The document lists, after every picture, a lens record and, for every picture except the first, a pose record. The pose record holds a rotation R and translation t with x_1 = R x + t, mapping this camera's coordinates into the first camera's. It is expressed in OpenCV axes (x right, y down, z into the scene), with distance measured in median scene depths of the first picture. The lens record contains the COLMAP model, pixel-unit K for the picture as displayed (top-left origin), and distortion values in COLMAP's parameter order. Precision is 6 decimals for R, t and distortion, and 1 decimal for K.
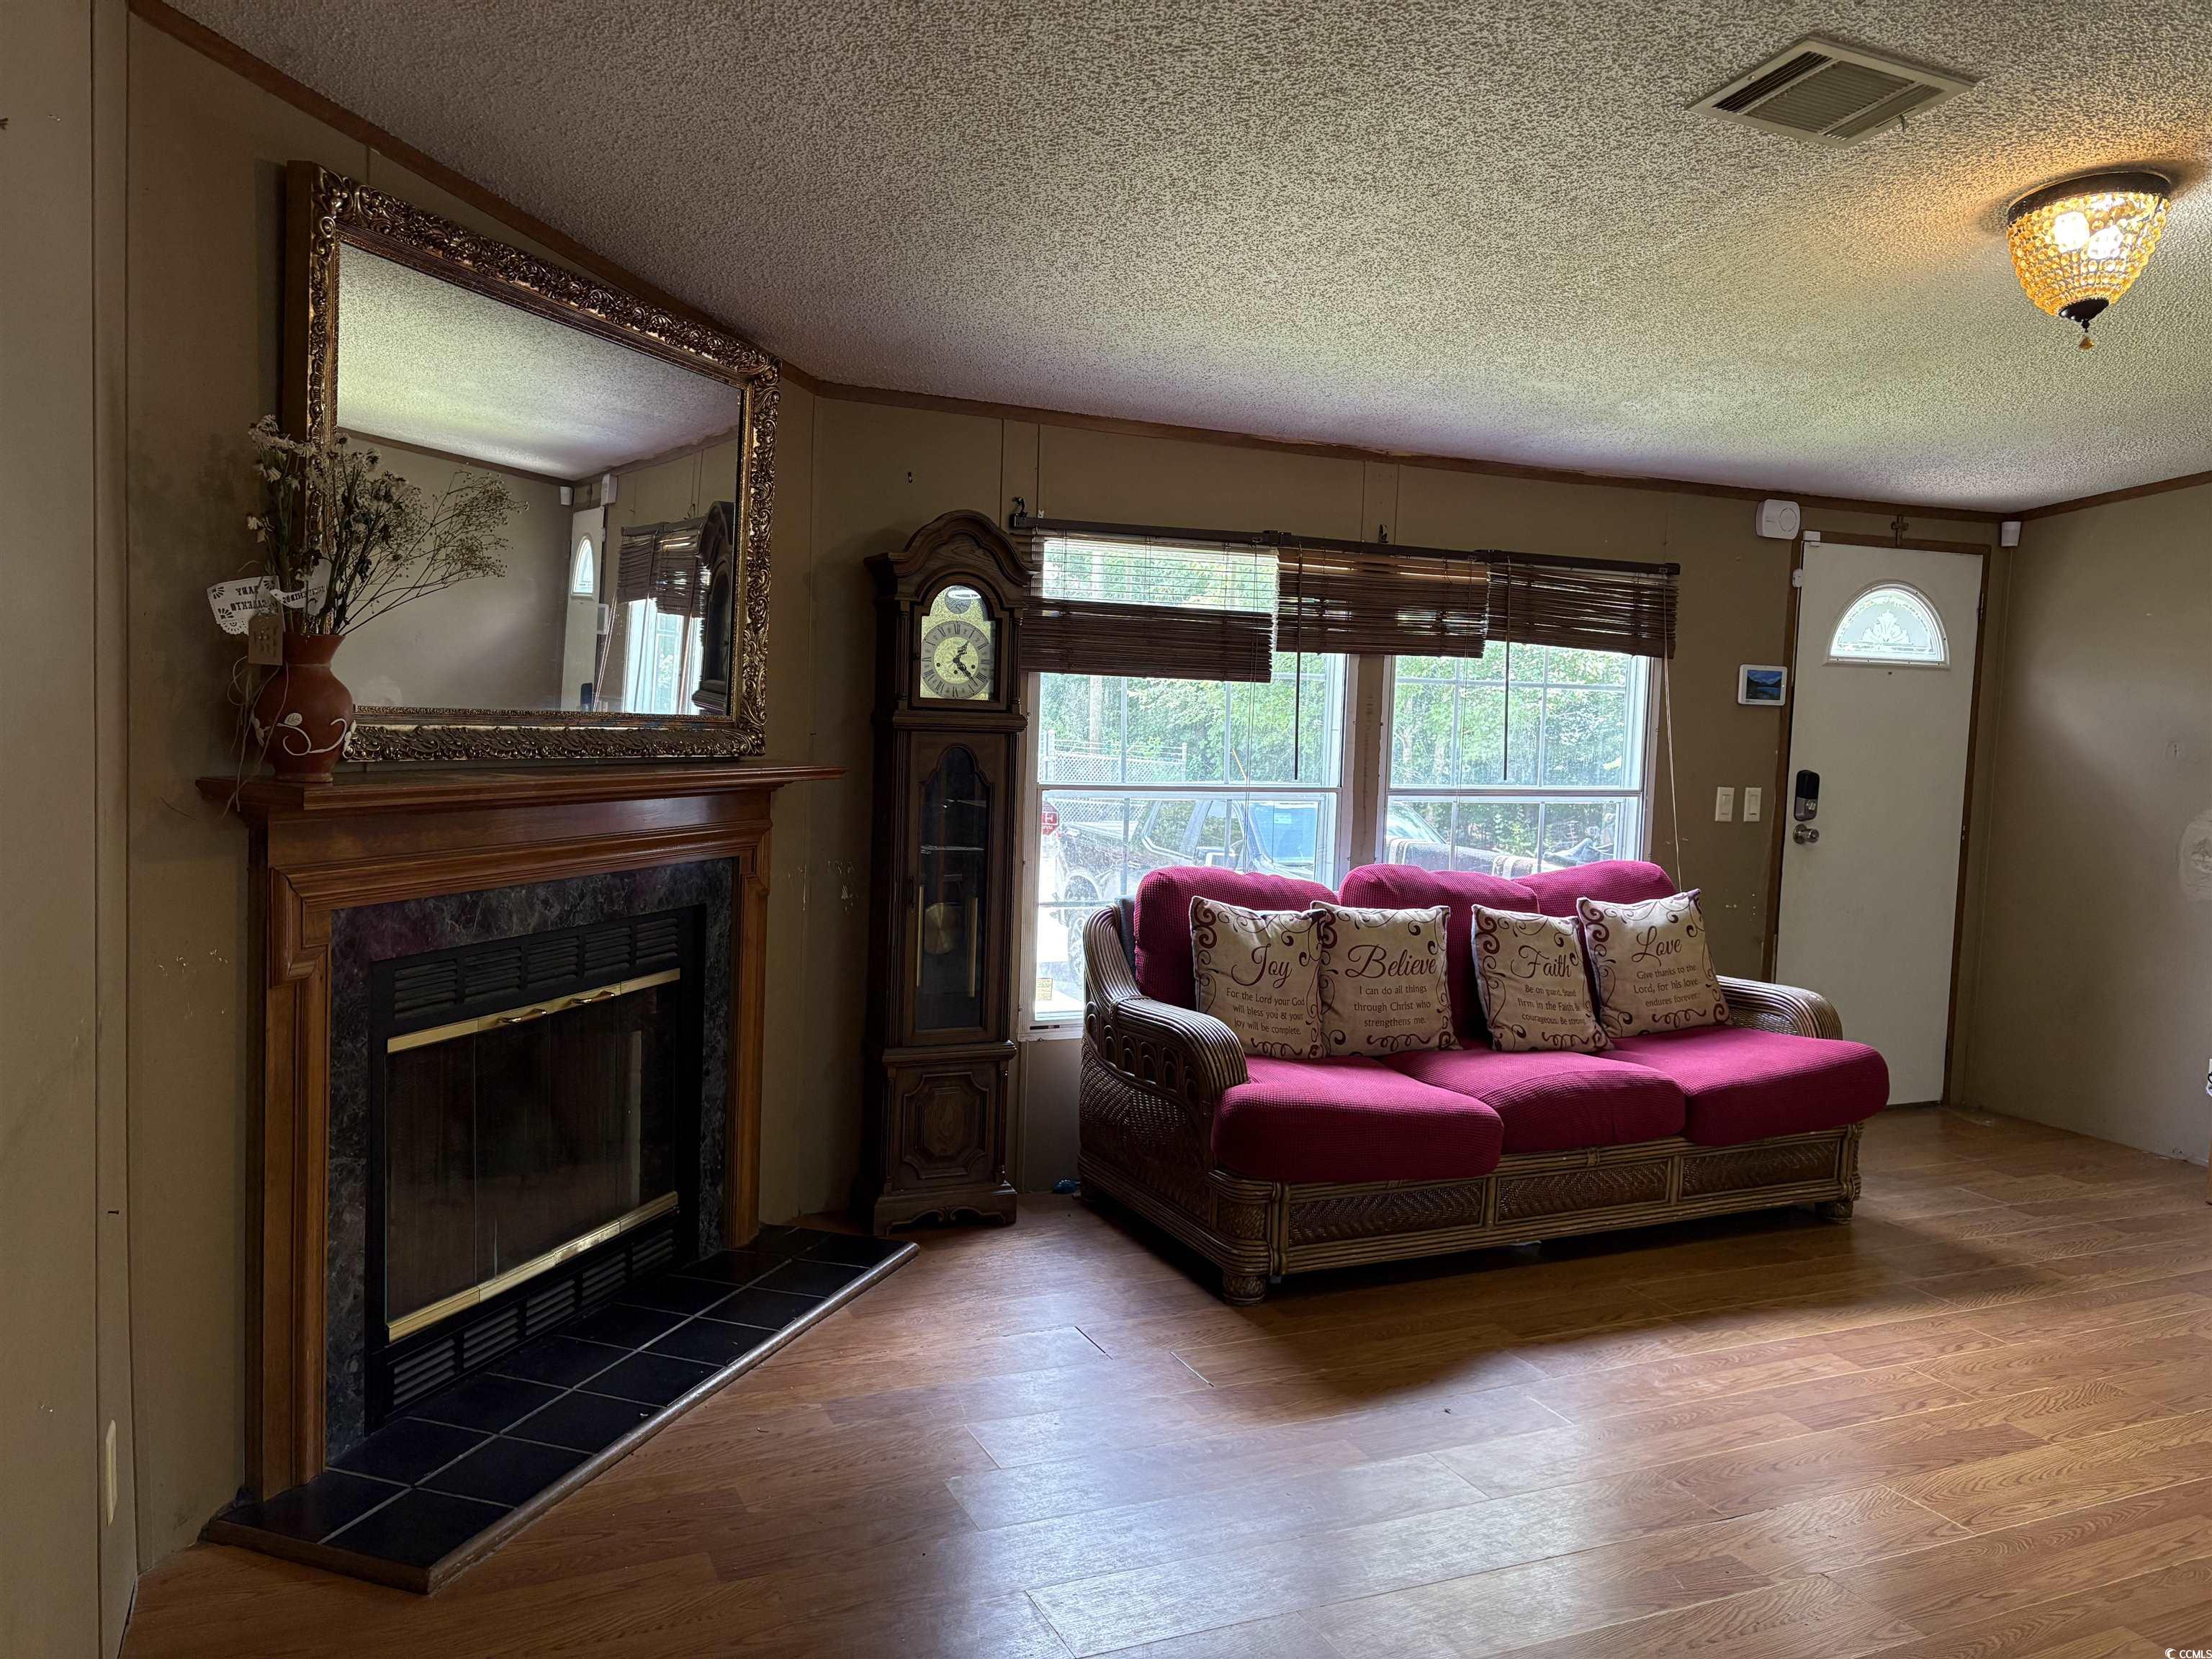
lens RADIAL K [[1673.0, 0, 1109.5], [0, 1673.0, 826.3], [0, 0, 1]] dist [0.059220, -0.061158]
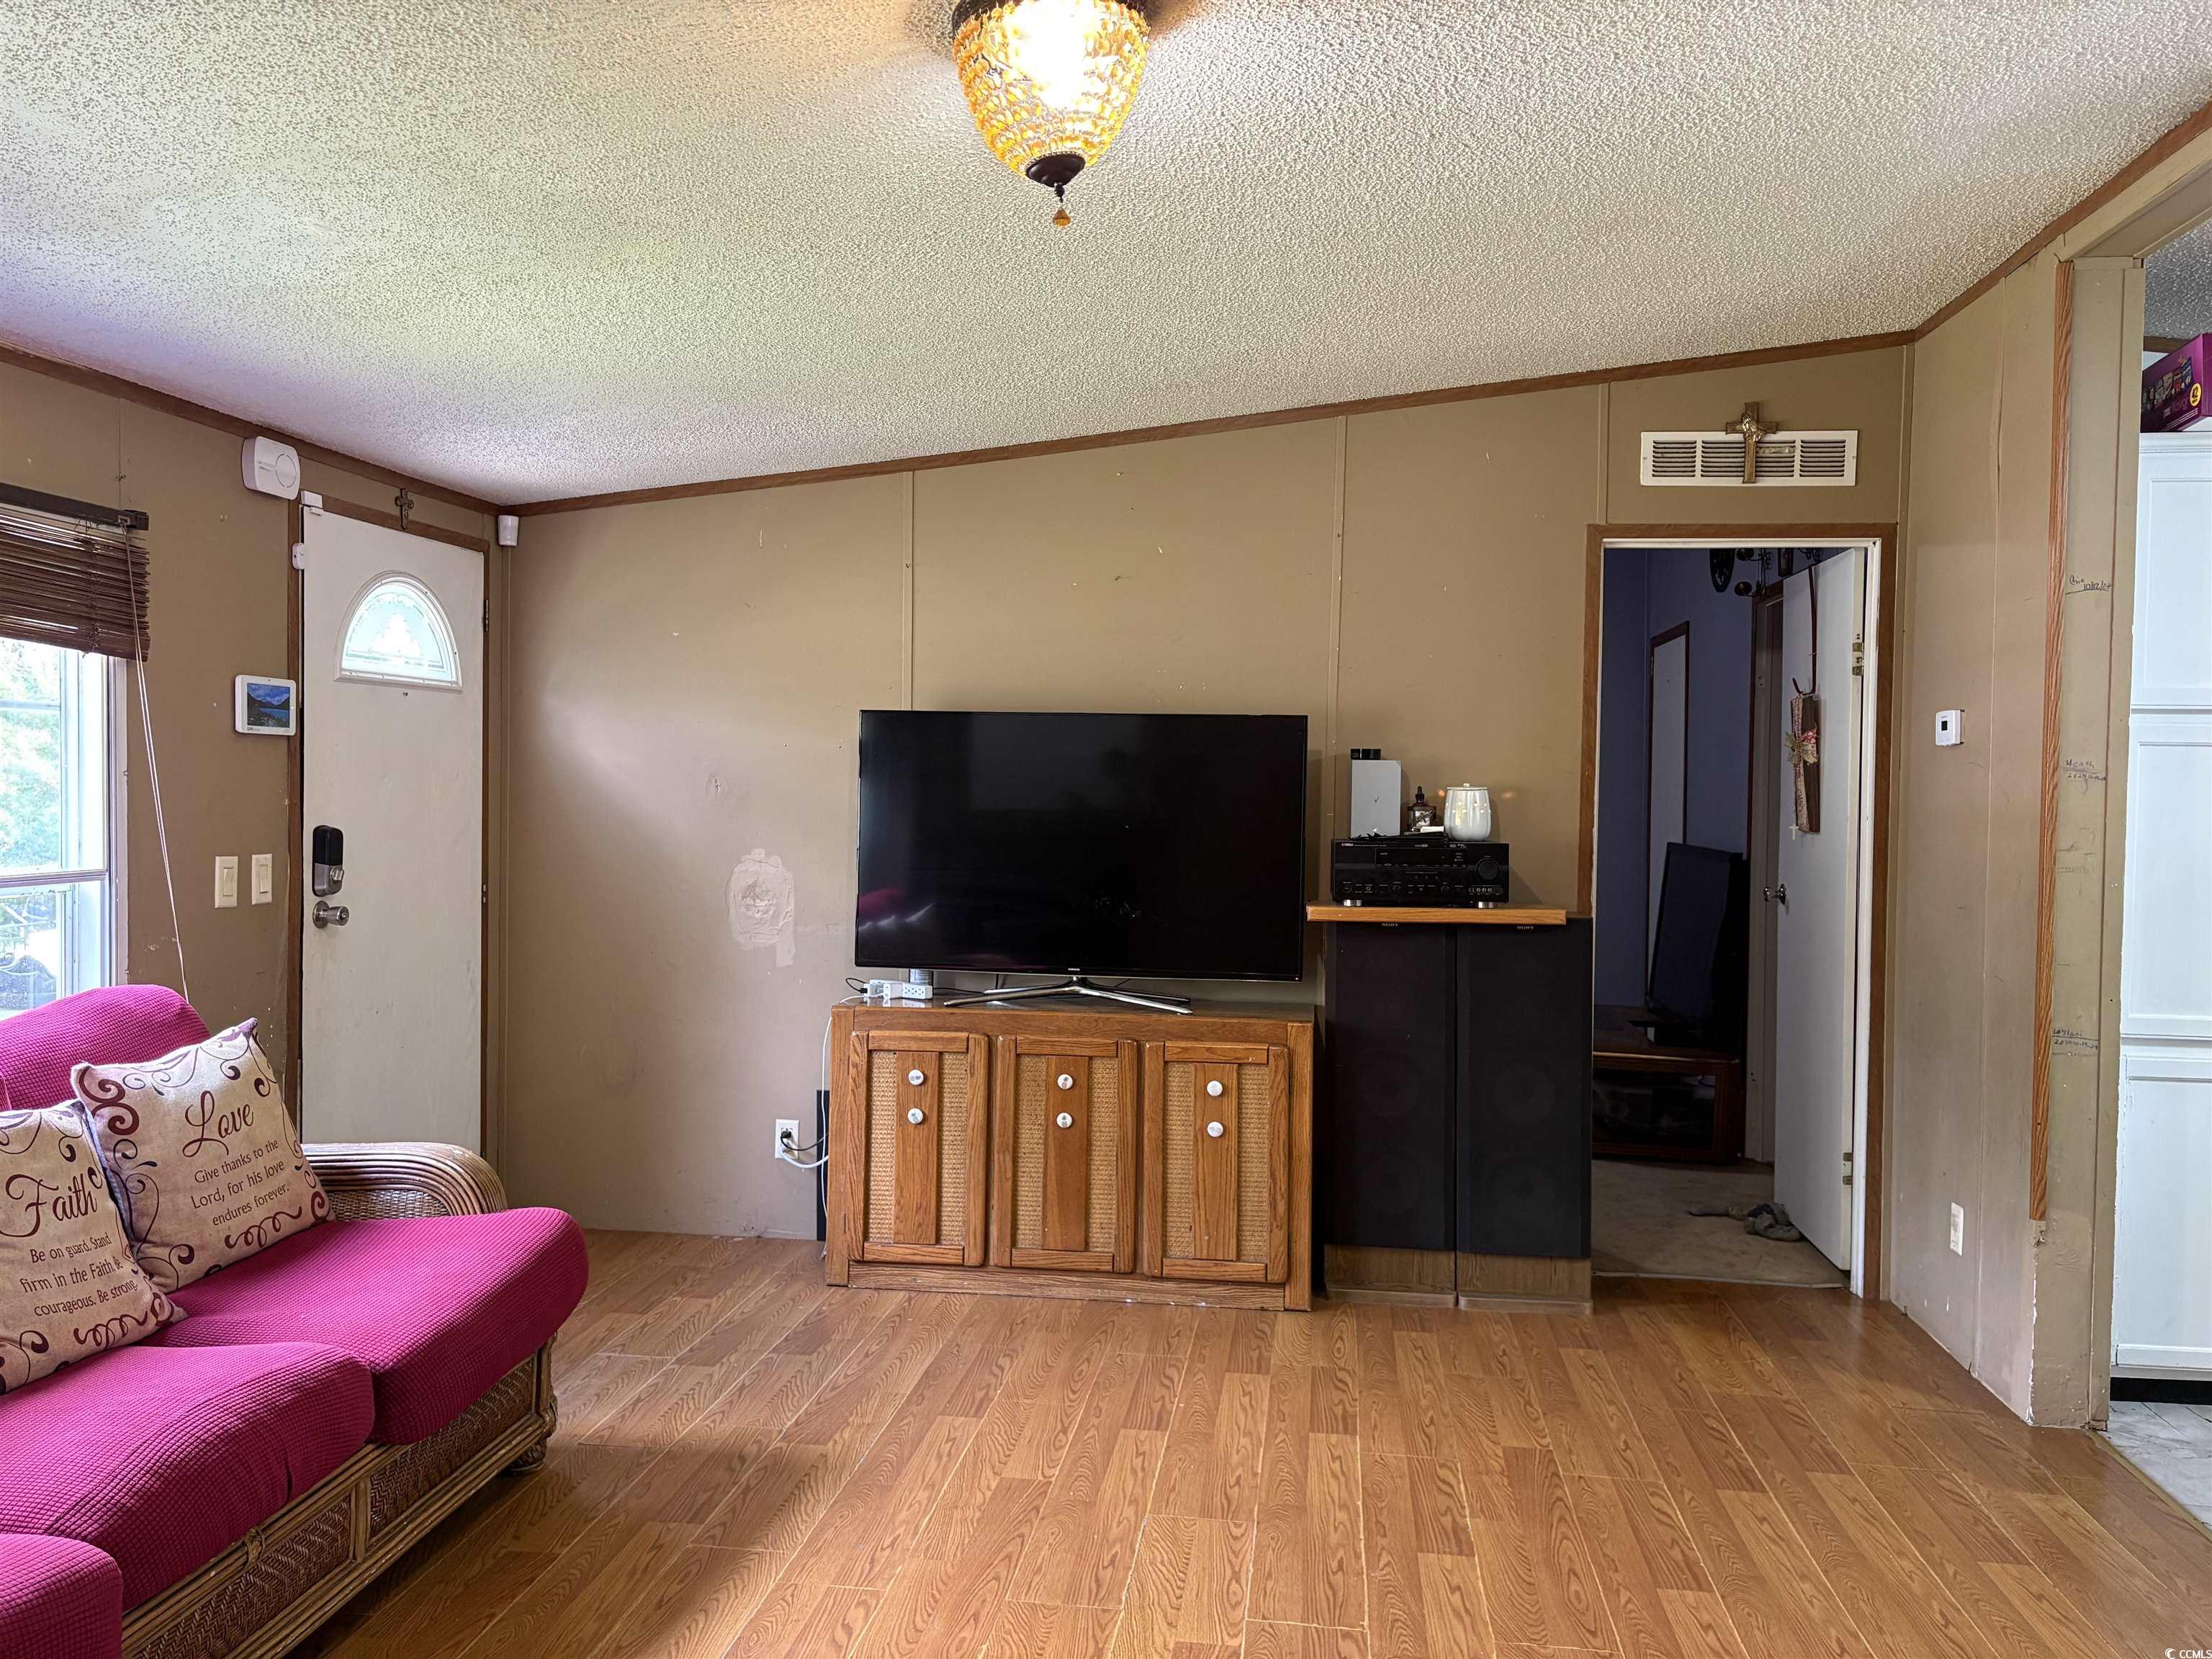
lens RADIAL K [[1673.0, 0, 1109.0], [0, 1673.0, 829.8], [0, 0, 1]] dist [0.059220, -0.061158]
pose [[0.536643, -0.048104, 0.842437, -0.015441], [0.067288, 0.997634, 0.014102, -0.021485], [-0.841122, 0.049118, 0.538610, 0.371693]]
